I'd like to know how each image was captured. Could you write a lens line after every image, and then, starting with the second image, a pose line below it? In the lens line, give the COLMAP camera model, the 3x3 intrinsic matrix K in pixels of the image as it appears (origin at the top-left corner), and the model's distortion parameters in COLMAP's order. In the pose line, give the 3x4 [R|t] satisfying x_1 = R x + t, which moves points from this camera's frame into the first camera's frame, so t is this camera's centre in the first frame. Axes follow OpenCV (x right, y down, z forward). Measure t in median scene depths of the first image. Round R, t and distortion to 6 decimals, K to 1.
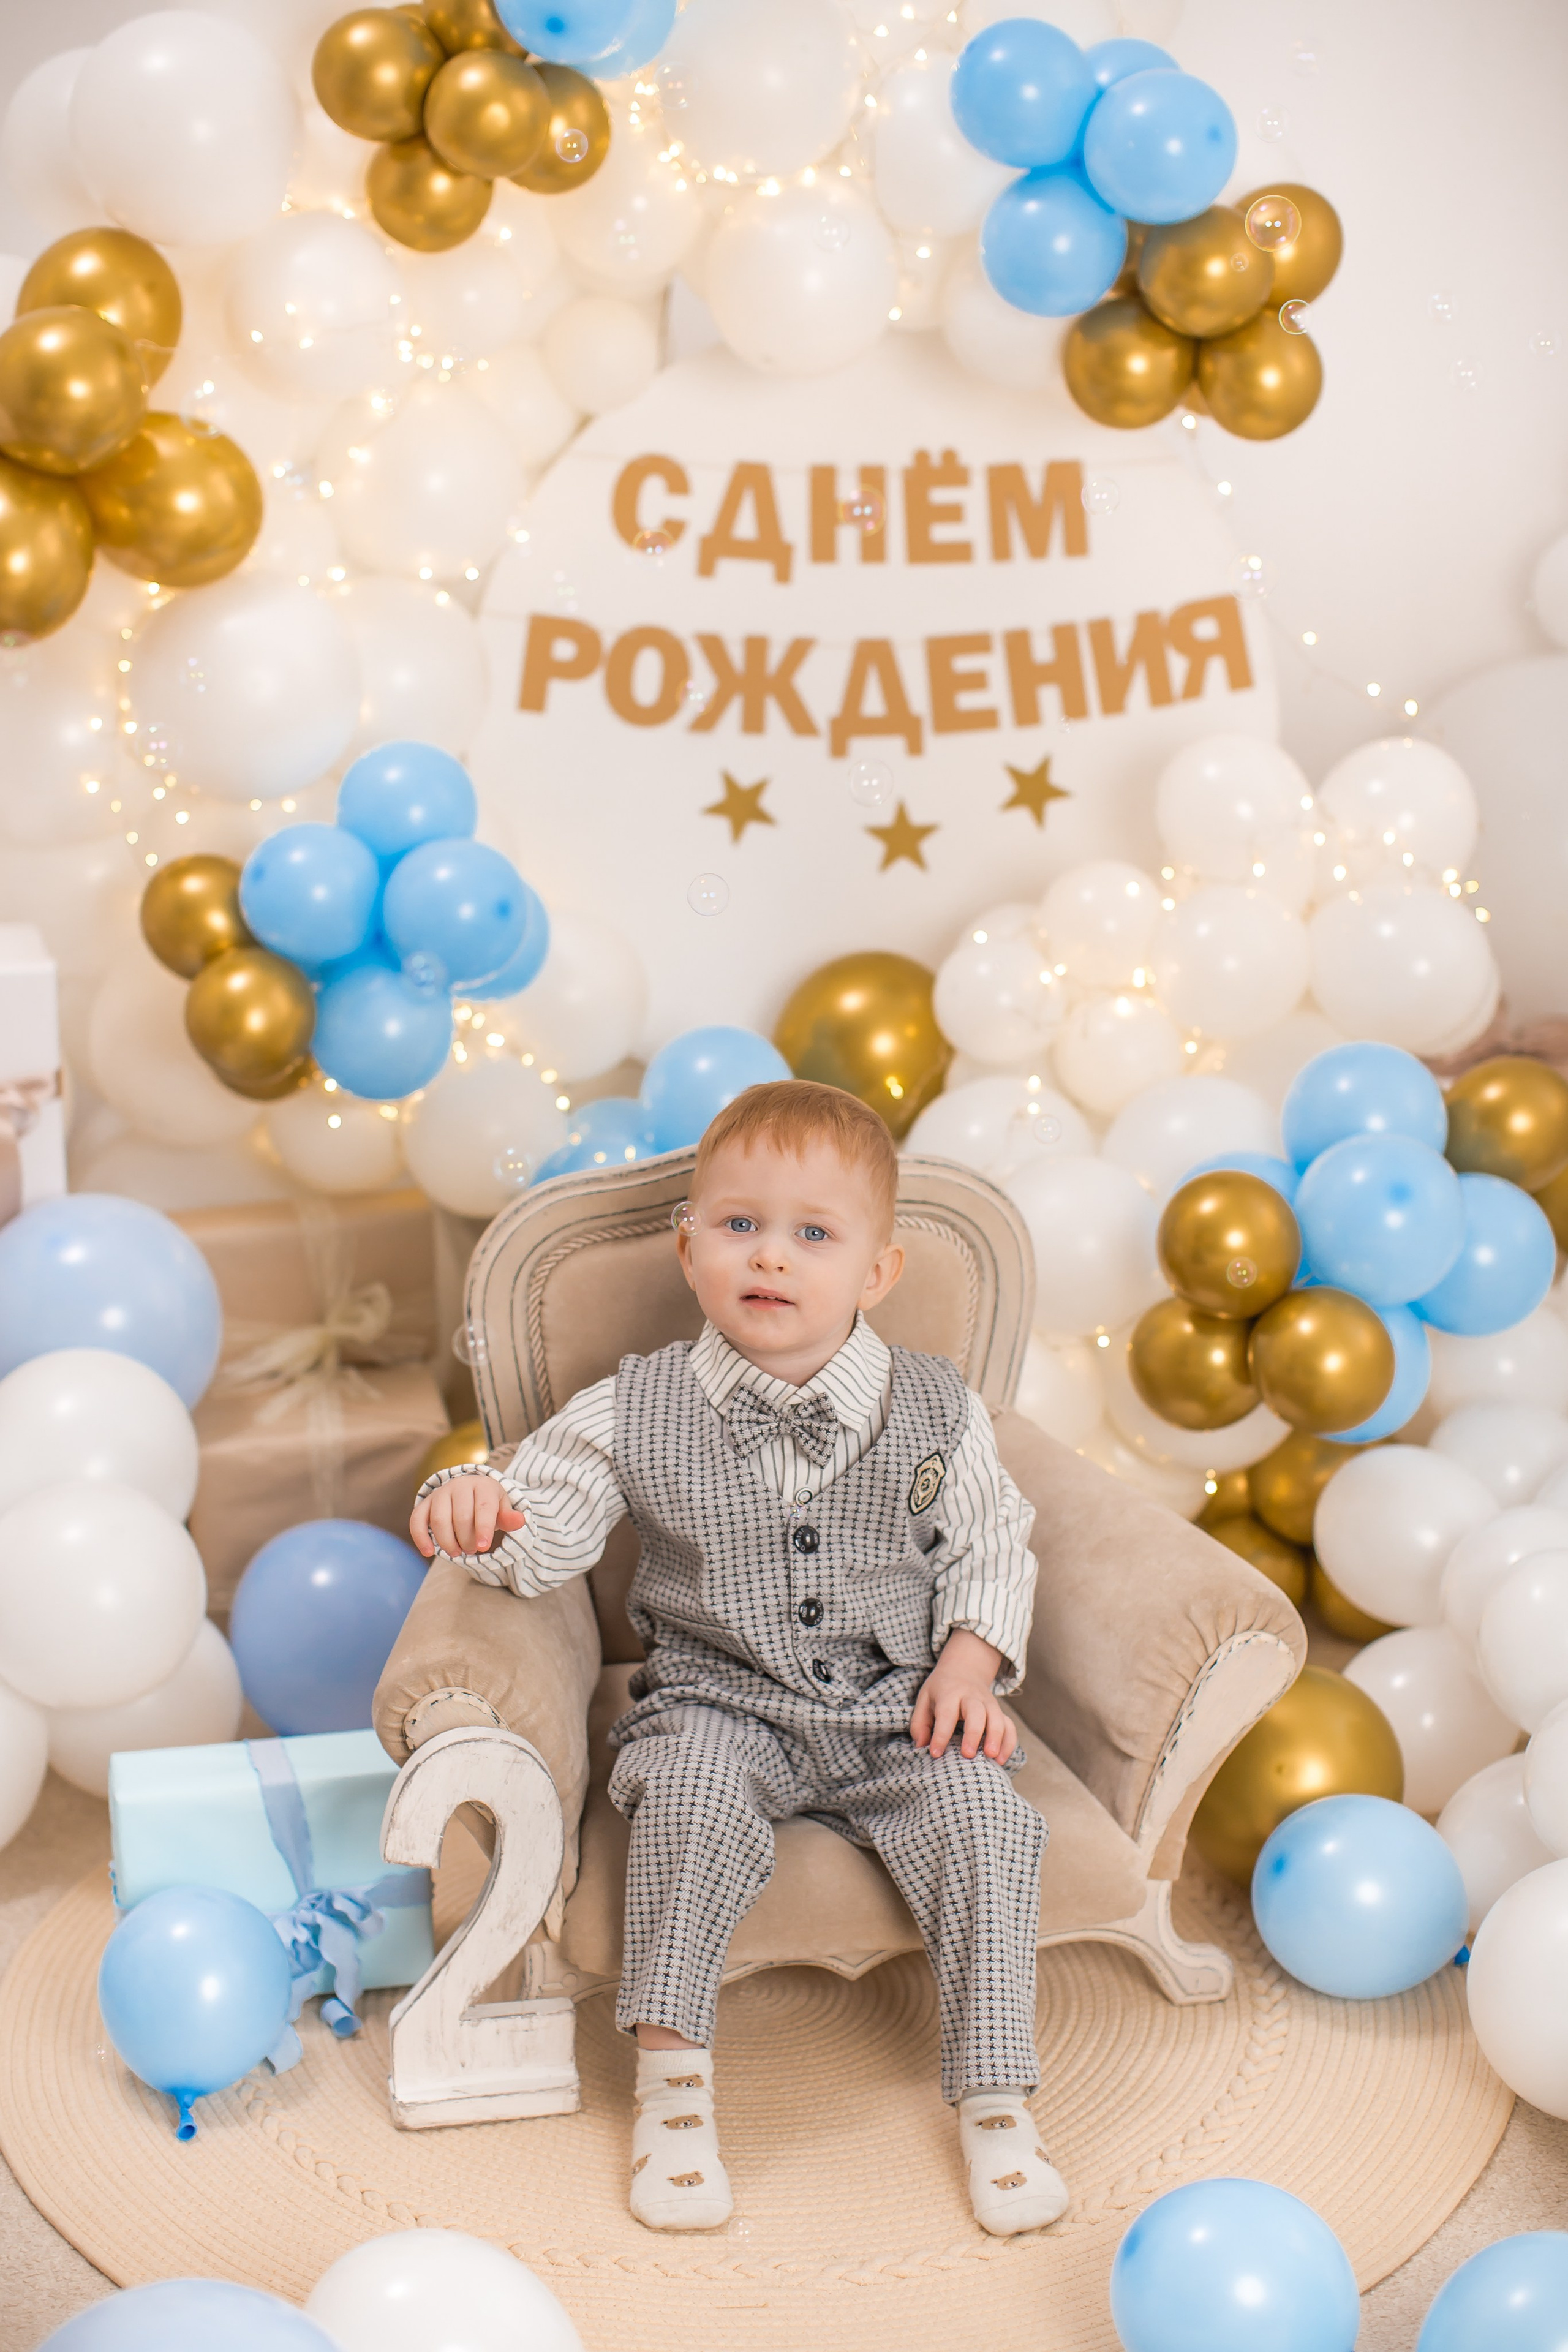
lens RADIAL K [[3254.3, 0, 783.7], [0, 3254.3, 1235.4], [0, 0, 1]] dist [-0.191424, 0.274094]
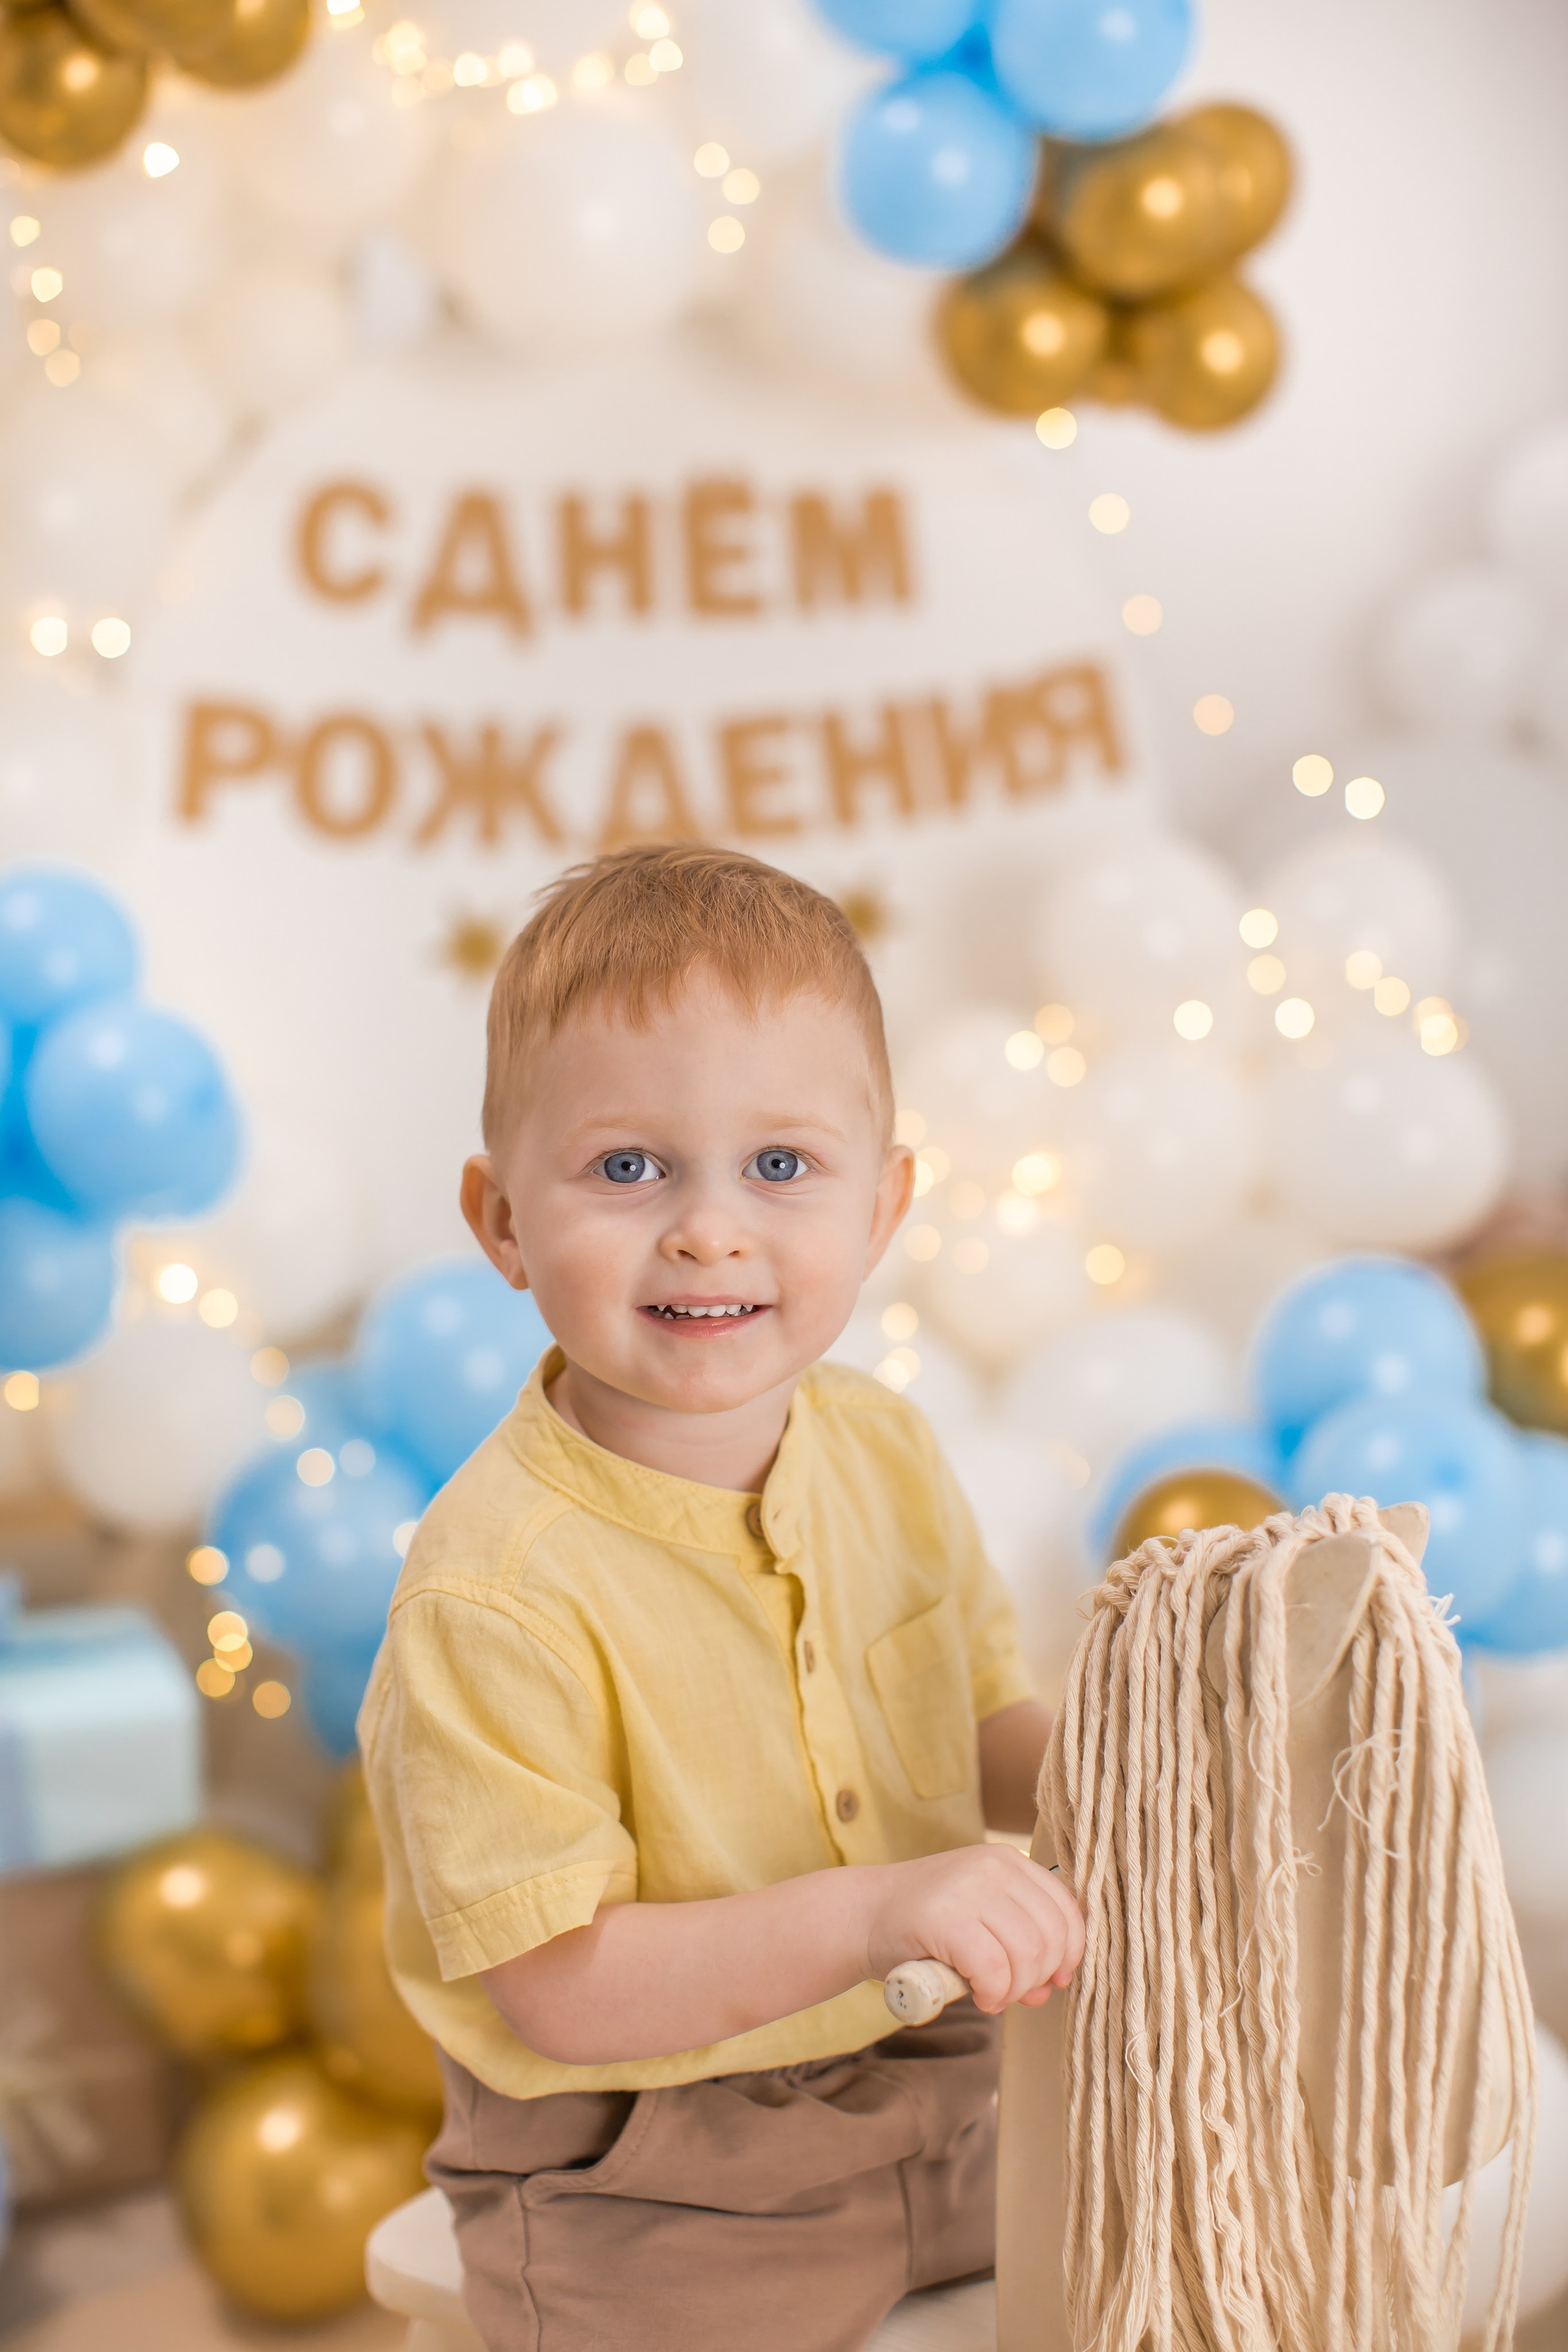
lens RADIAL K [[3254.3, 0, 783.7], [0, 3254.3, 1235.4], [0, 0, 1]] dist [-0.191424, 0.274094]
pose [[0.984477, -0.040075, 0.170878, -0.074163], [0.047397, 0.998115, -0.038982, -0.035311], [-0.168993, 0.046476, 0.984521, 0.264700]]
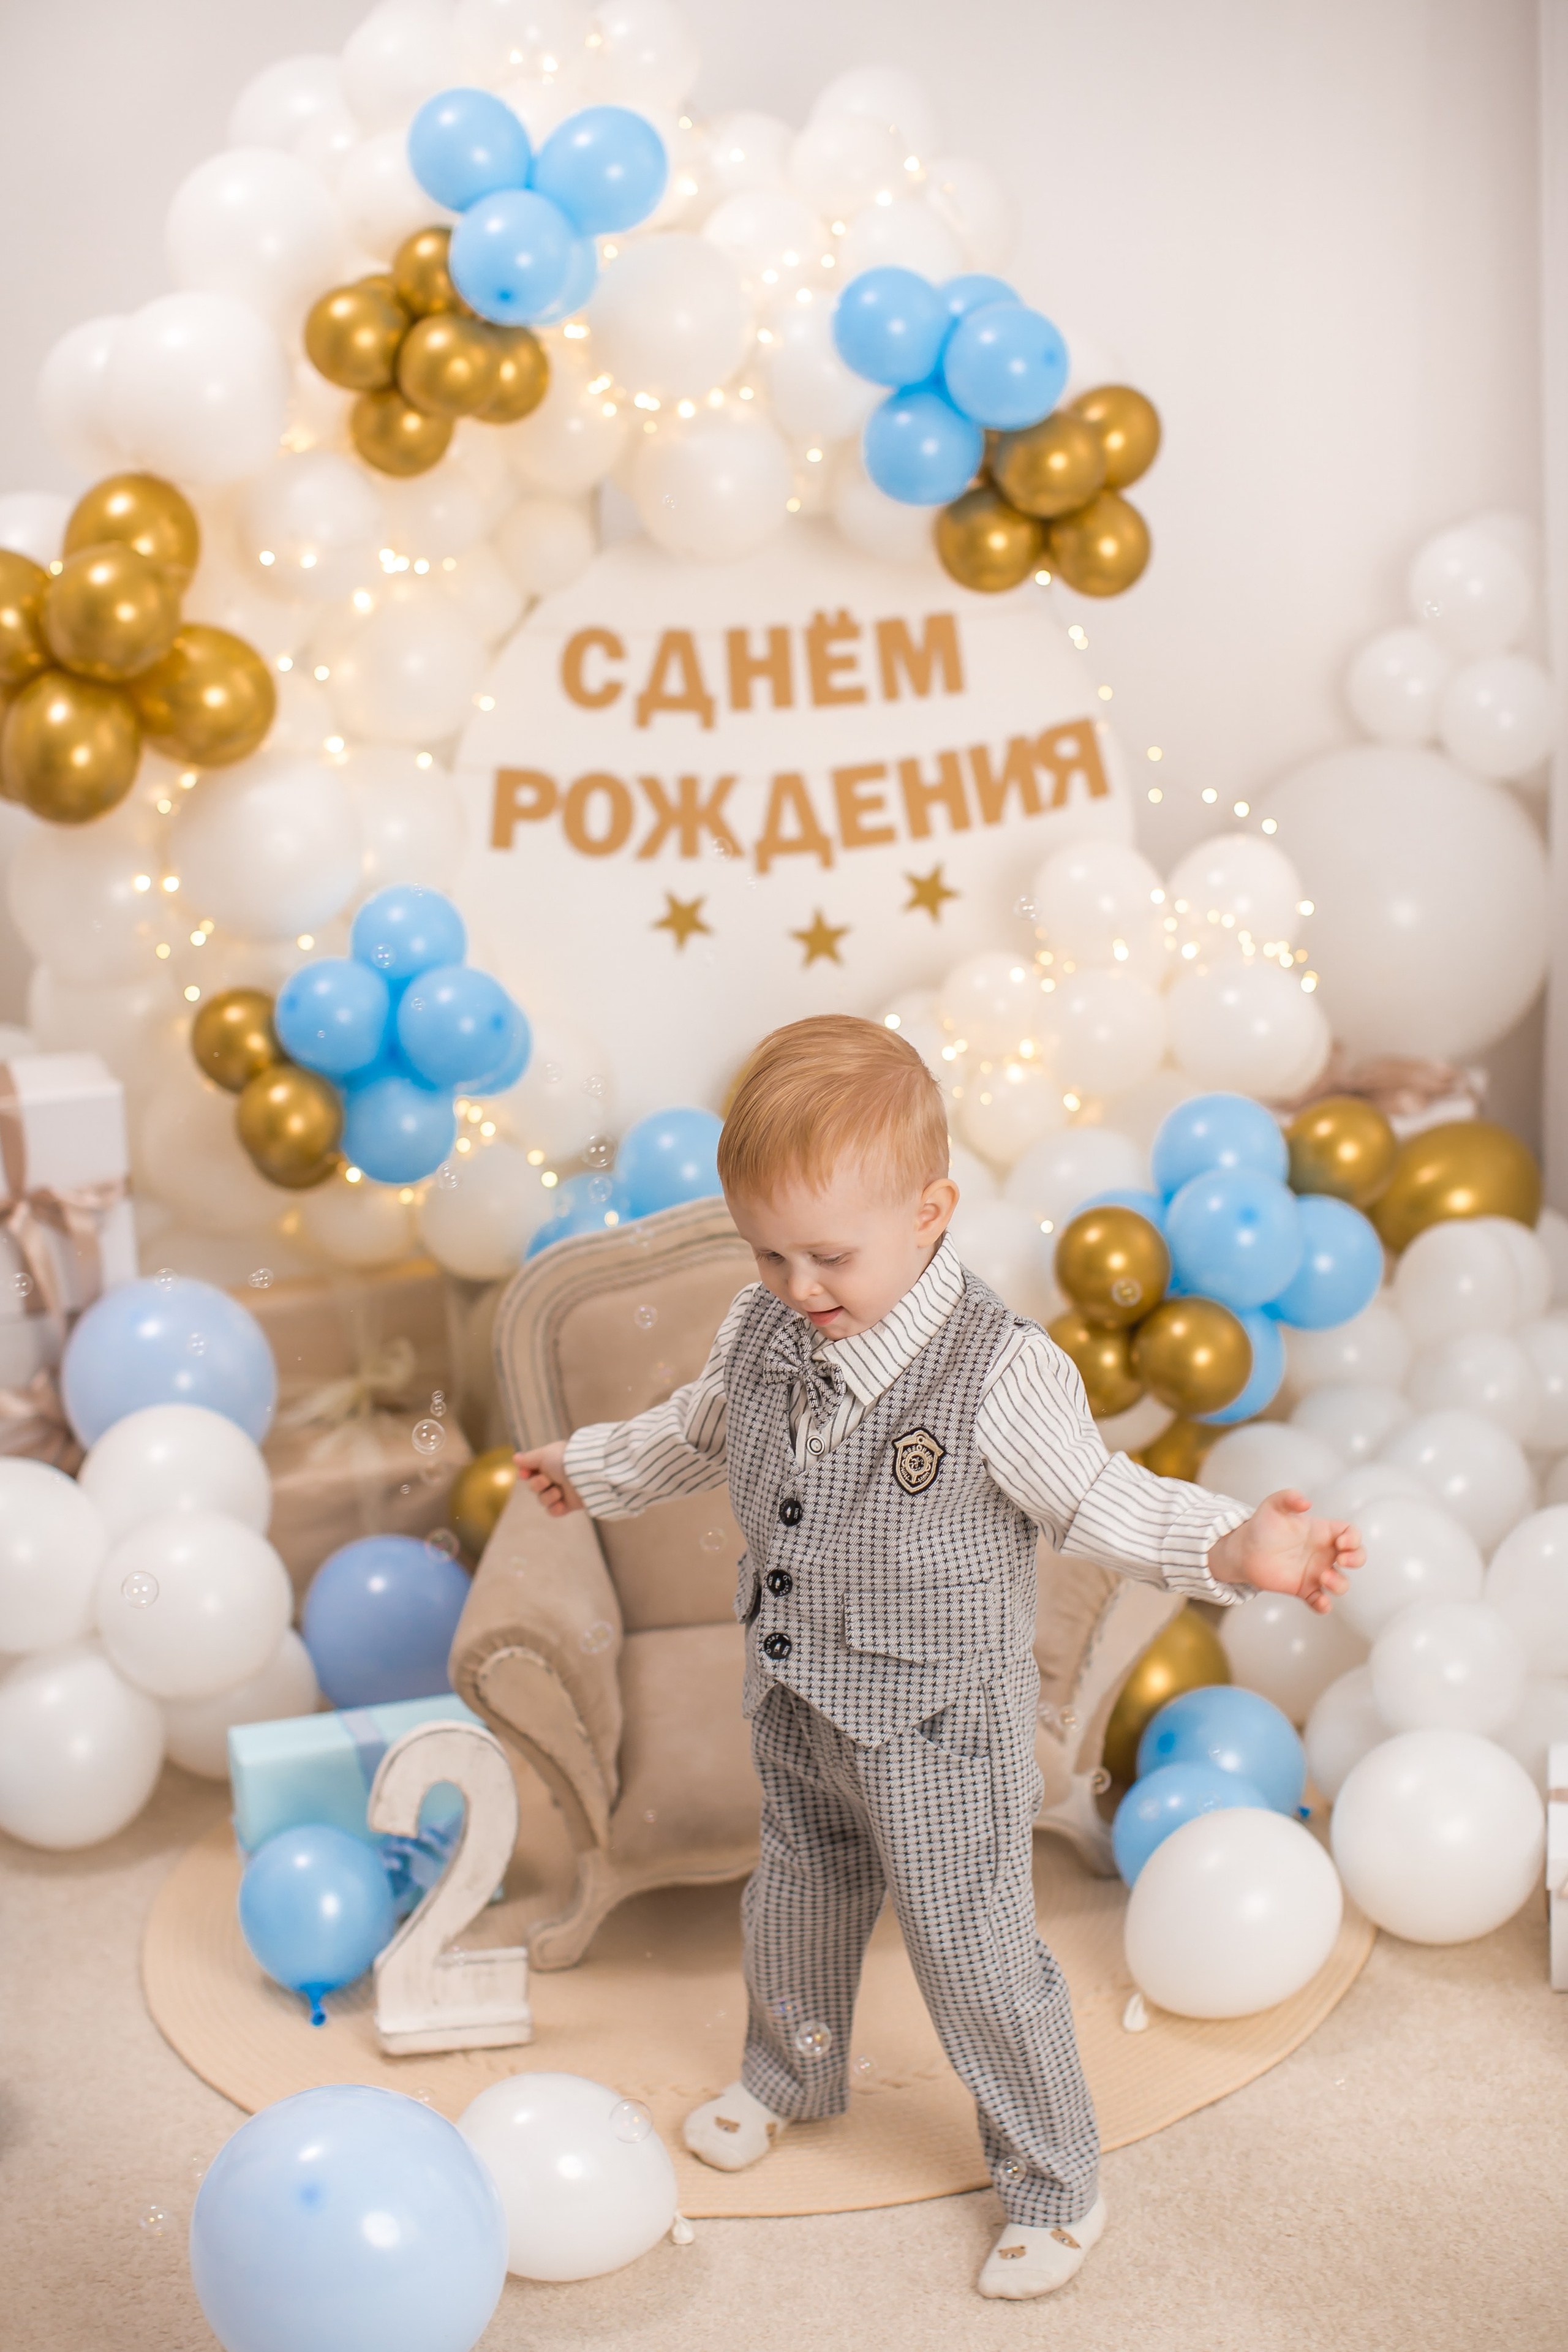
lens RADIAL K [[3279.2, 0, 803.6], [0, 3279.2, 1192.8], [0, 0, 1]] dist [-0.180443, 0.245374]
pose [[0.997860, -0.055420, 0.034701, -0.016352], [0.056437, 0.997983, -0.029064, 0.003885], [-0.033020, 0.030960, 0.998975, -0.190992]]
